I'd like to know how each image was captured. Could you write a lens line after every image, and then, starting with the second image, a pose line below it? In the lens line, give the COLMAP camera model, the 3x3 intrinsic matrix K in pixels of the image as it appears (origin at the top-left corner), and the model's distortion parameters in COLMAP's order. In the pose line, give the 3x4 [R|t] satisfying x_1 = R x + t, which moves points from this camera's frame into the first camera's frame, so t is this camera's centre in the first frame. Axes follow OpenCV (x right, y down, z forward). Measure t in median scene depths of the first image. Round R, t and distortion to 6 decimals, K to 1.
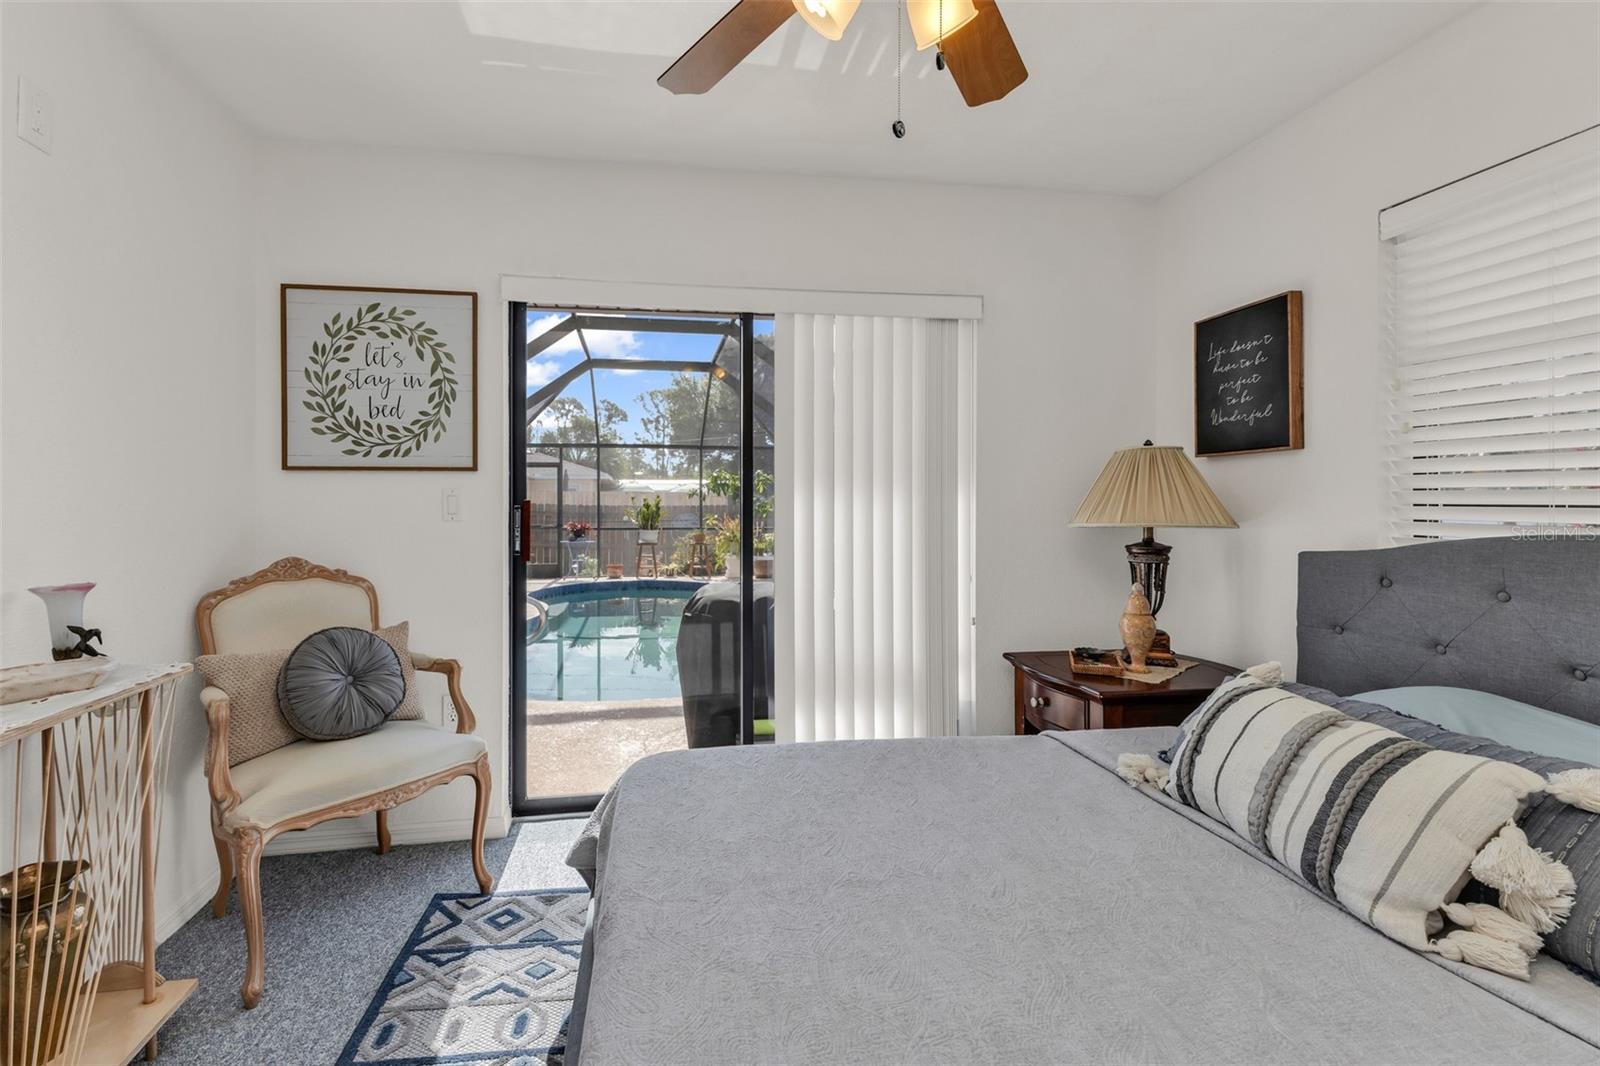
lens RADIAL K [[711.6, 0, 759.4], [0, 711.6, 504.7], [0, 0, 1]] dist [0.011131, -0.000182]
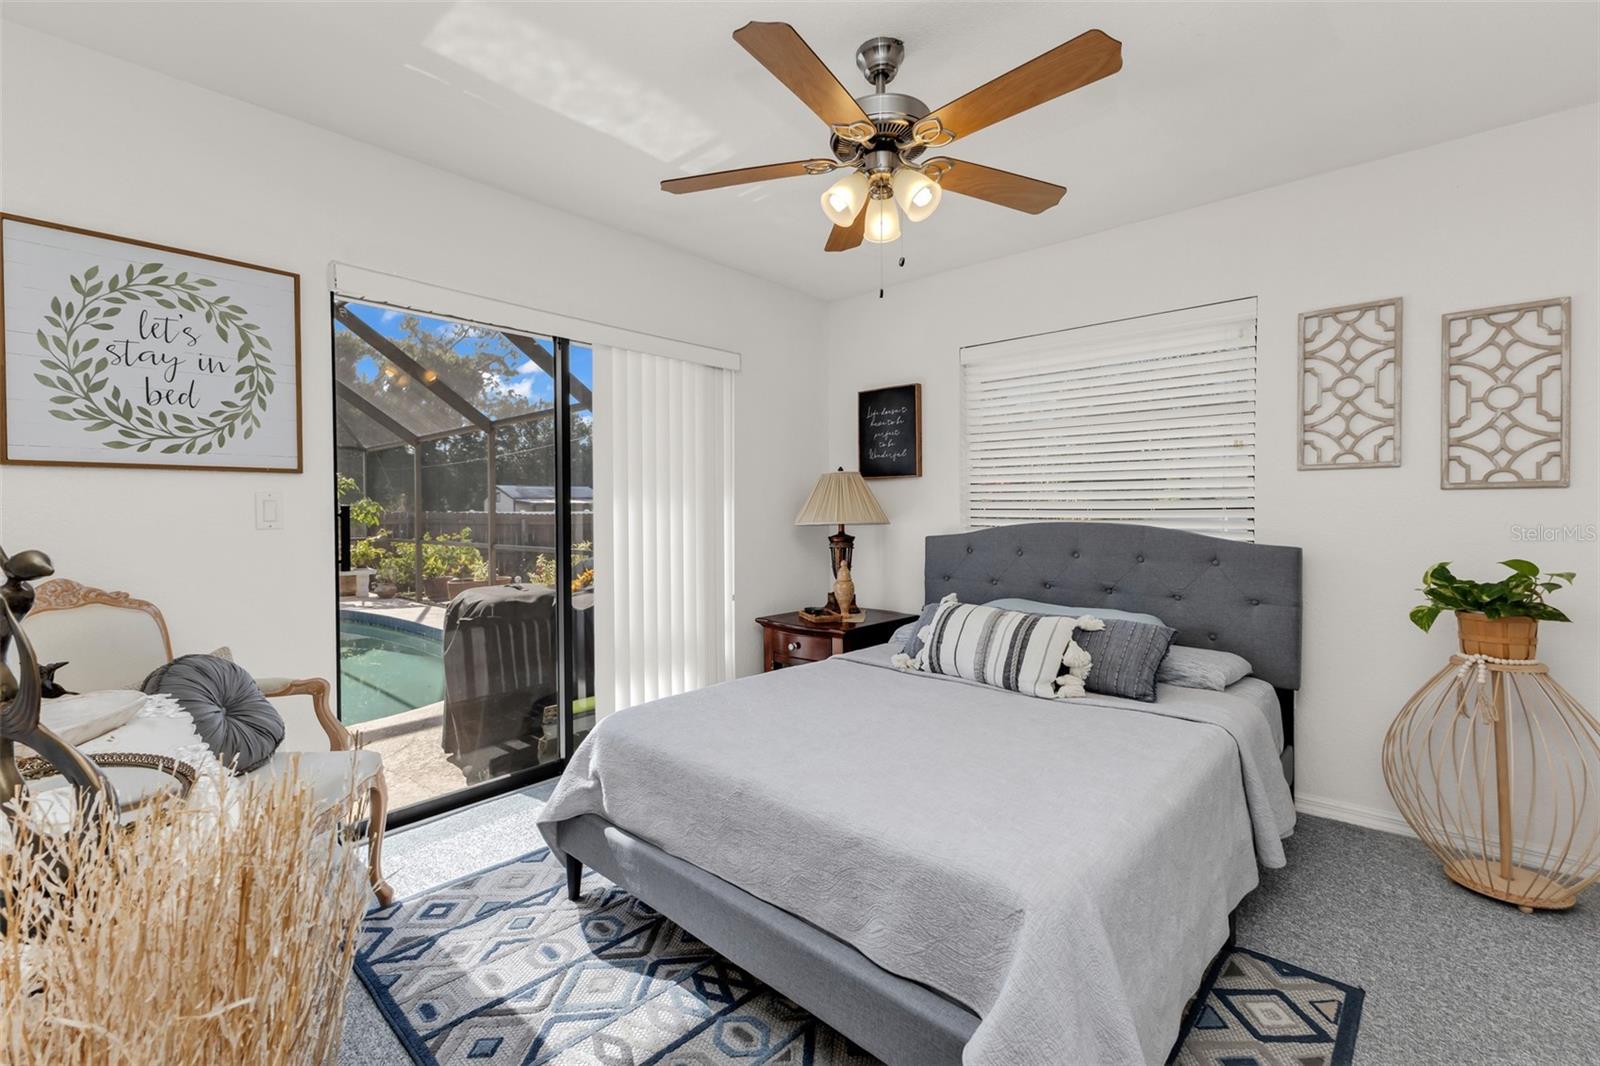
lens RADIAL K [[711.6, 0, 794.3], [0, 711.6, 520.9], [0, 0, 1]] dist [0.011131, -0.000182]
pose [[0.765056, -0.011898, 0.643854, -0.513238], [0.001974, 0.999868, 0.016131, -0.000254], [-0.643961, -0.011071, 0.764978, -0.097664]]
